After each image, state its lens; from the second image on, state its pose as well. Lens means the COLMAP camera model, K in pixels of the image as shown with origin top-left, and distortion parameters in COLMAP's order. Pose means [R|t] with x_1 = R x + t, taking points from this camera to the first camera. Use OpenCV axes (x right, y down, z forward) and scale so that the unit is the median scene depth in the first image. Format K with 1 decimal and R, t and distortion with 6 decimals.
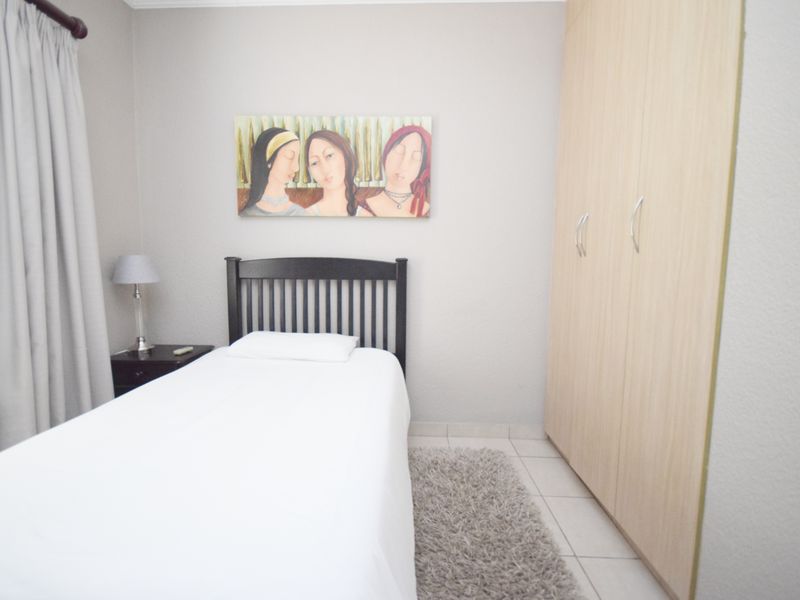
lens RADIAL K [[392.8, 0, 381.9], [0, 392.8, 302.8], [0, 0, 1]] dist [0.005130, -0.007739]
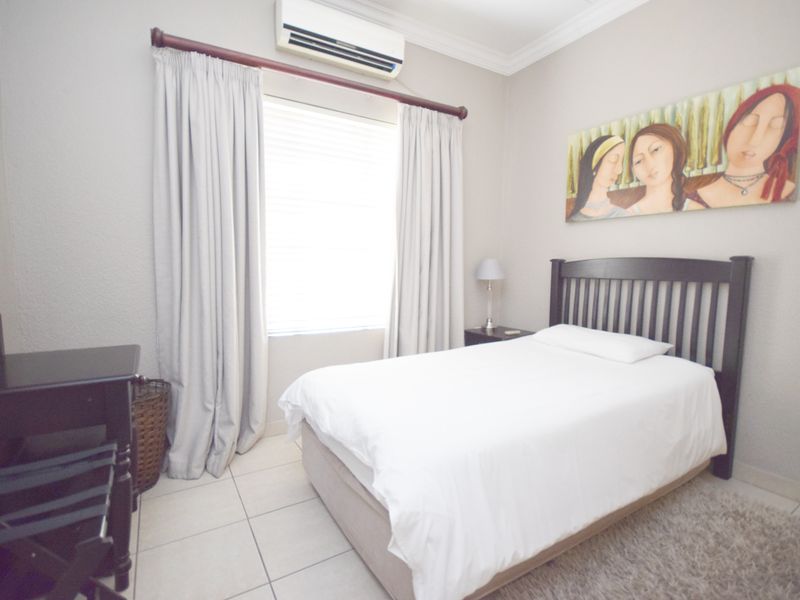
lens RADIAL K [[392.8, 0, 391.7], [0, 392.8, 305.9], [0, 0, 1]] dist [0.005130, -0.007739]
pose [[0.536393, 0.079404, -0.840225, 0.353037], [-0.077990, 0.995968, 0.044334, 0.008341], [0.840357, 0.041749, 0.540423, -0.033248]]
